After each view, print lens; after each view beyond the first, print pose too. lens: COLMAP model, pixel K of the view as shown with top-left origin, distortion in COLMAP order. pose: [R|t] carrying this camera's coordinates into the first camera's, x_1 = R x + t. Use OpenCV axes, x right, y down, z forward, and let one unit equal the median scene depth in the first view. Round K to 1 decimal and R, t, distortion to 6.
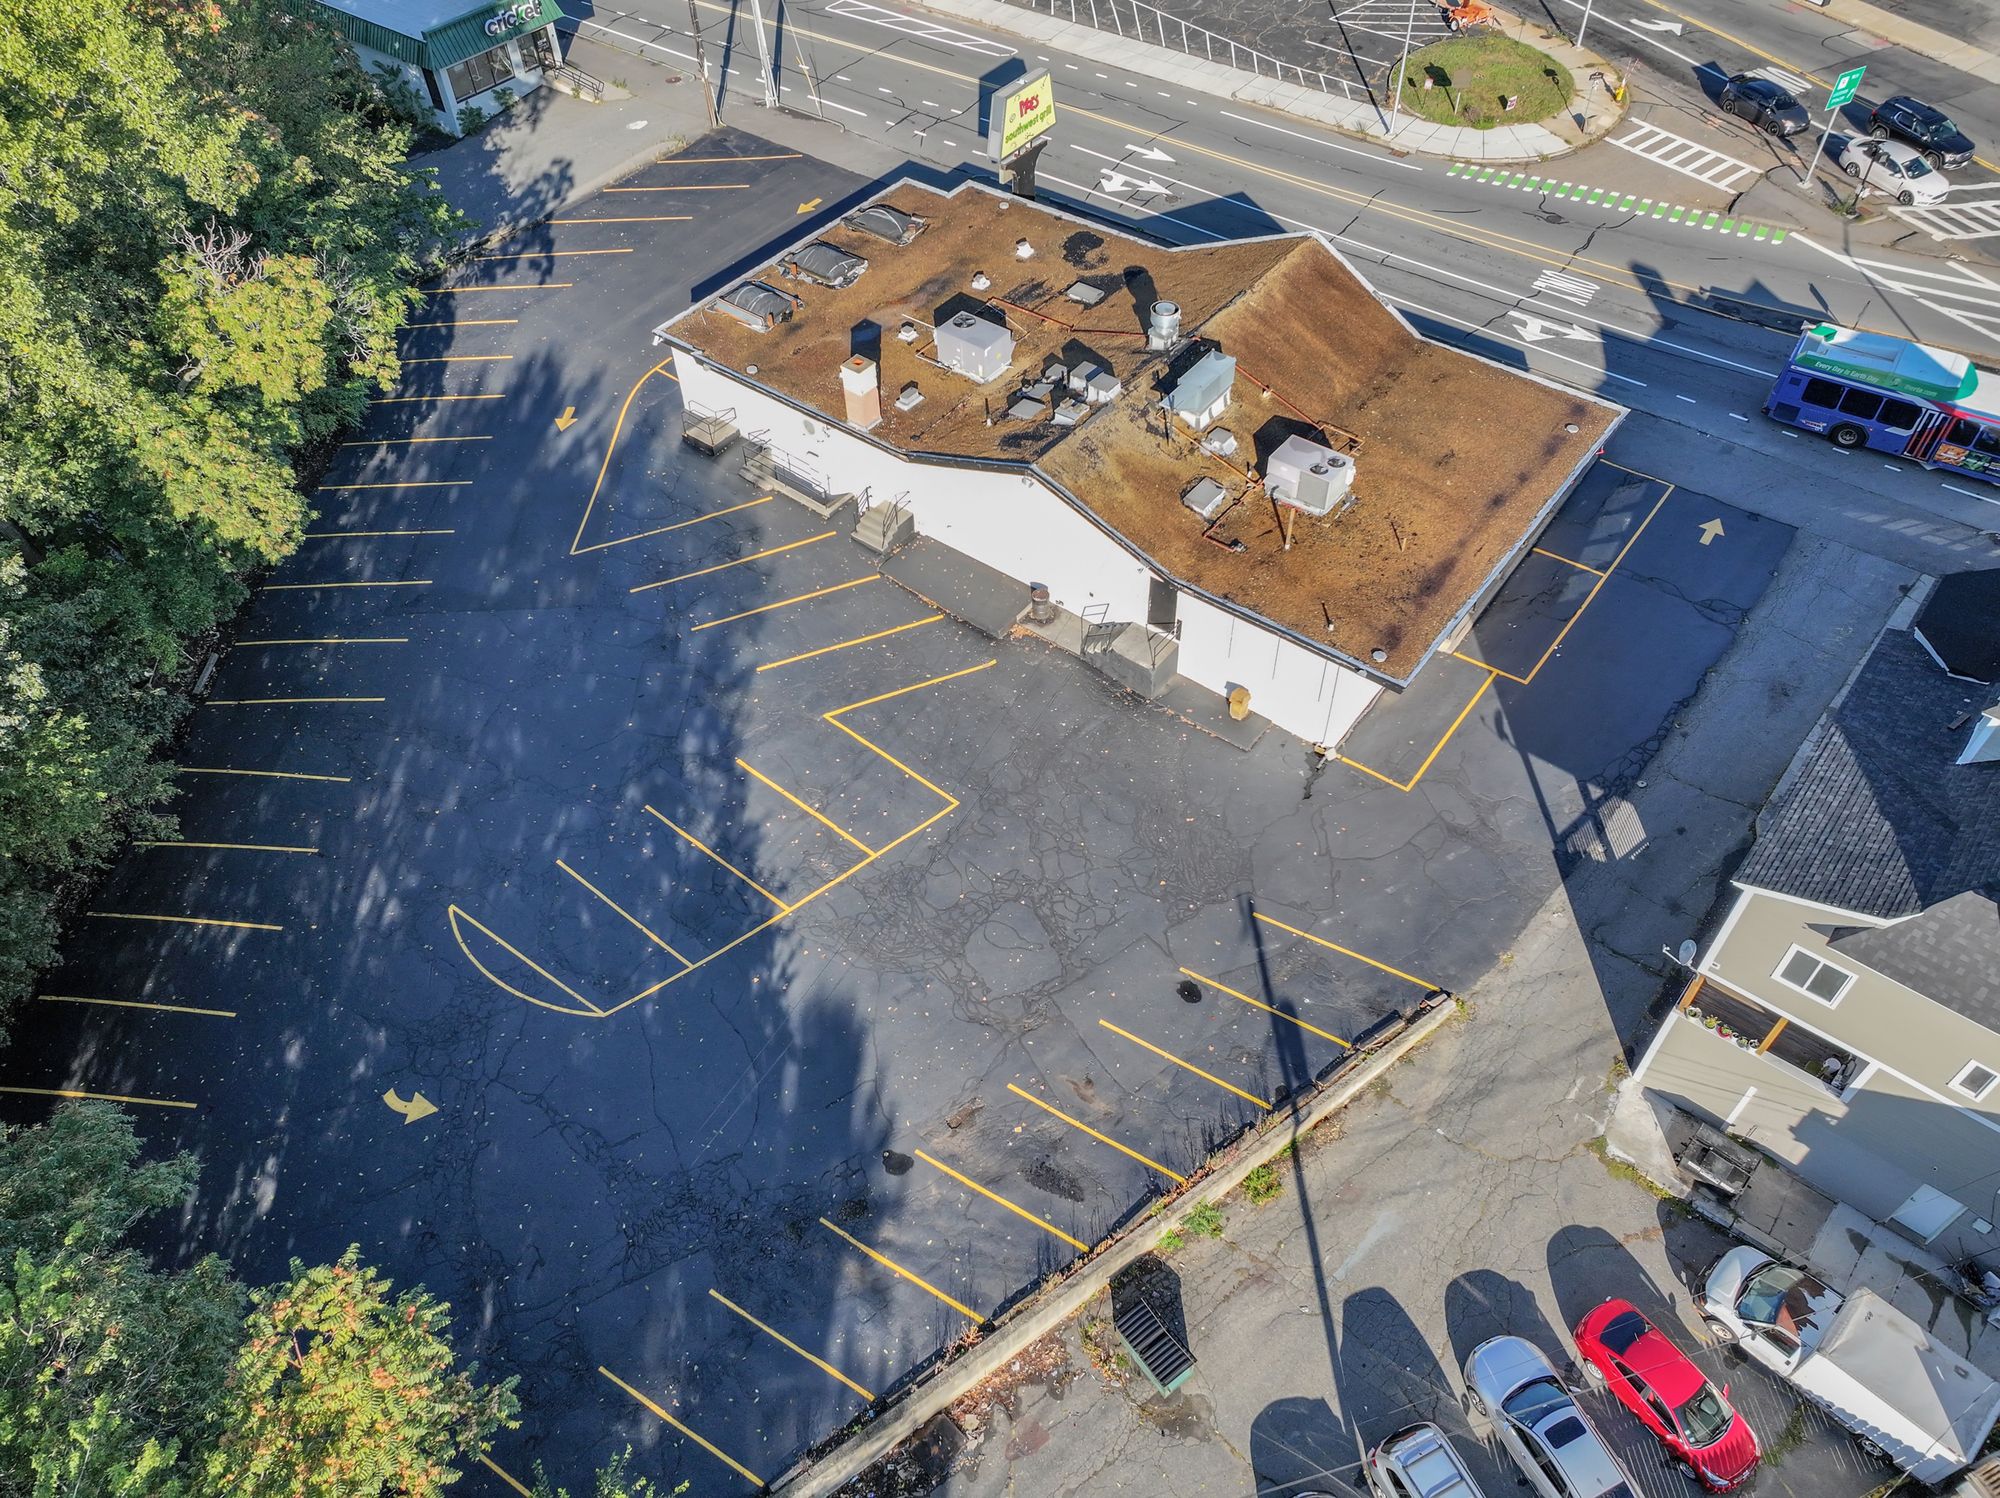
lens RADIAL K [[1425.5, 0, 1000.0], [0, 1425.5, 749.0], [0, 0, 1]] dist [-0.001045, 0.000412]
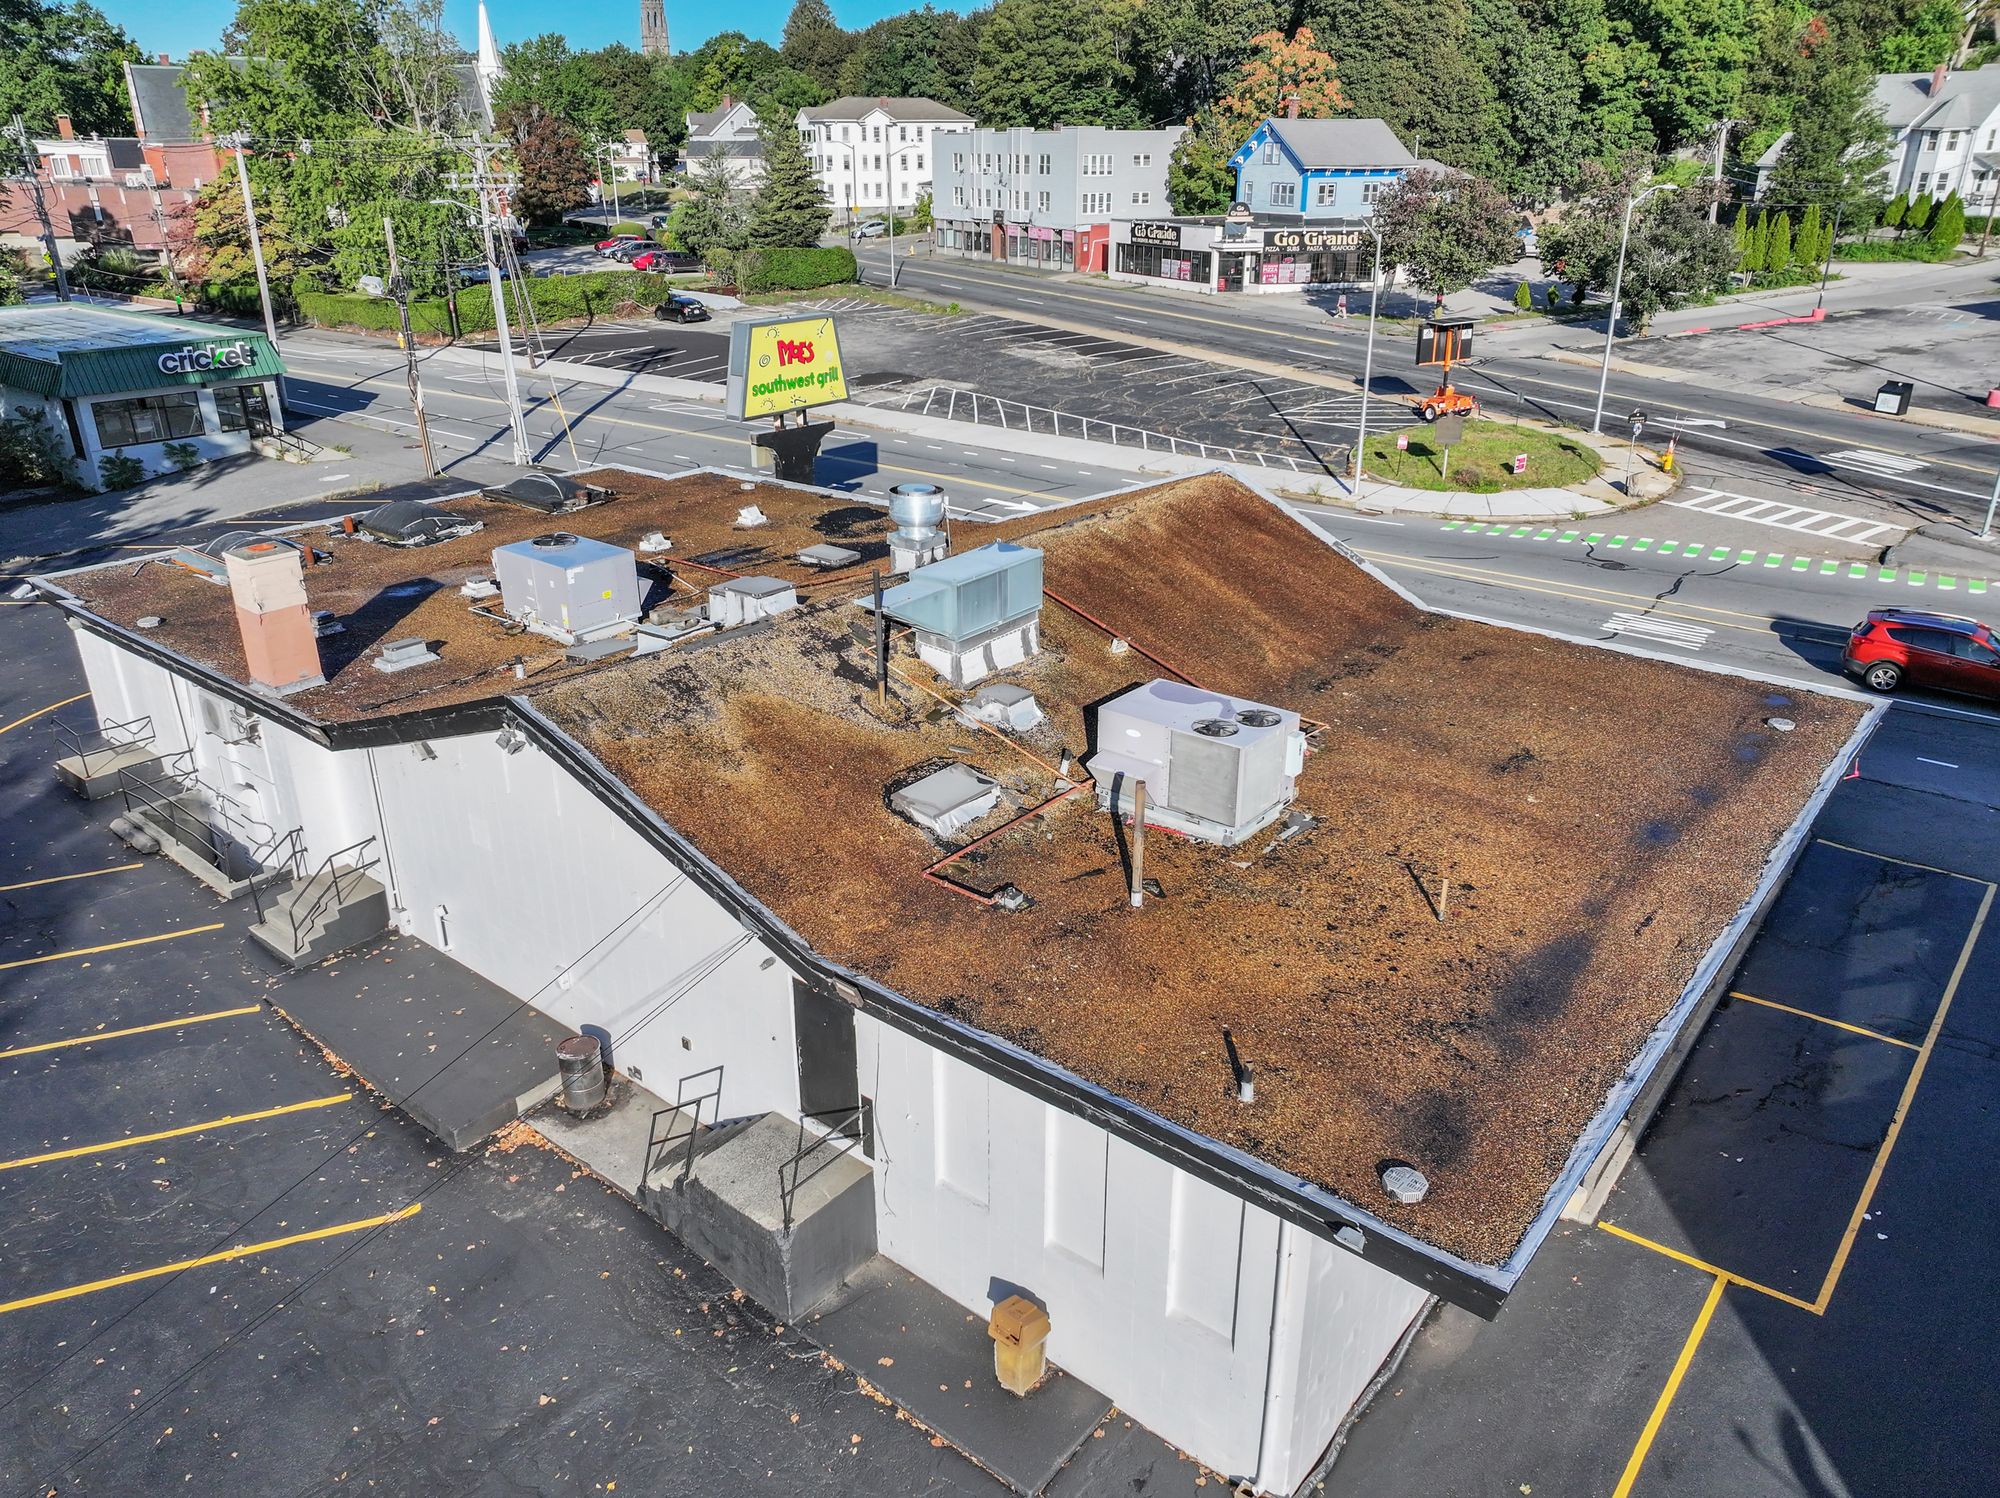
lens RADIAL K [[1425.5, 0, 998.1], [0, 1425.5, 742.3], [0, 0, 1]] dist [0.002463, 0.013924]
pose [[0.999496, 0.029776, -0.010997, 0.156509], [-0.031628, 0.904932, -0.424379, -0.015853], [-0.002684, 0.424513, 0.905418, 0.595196]]
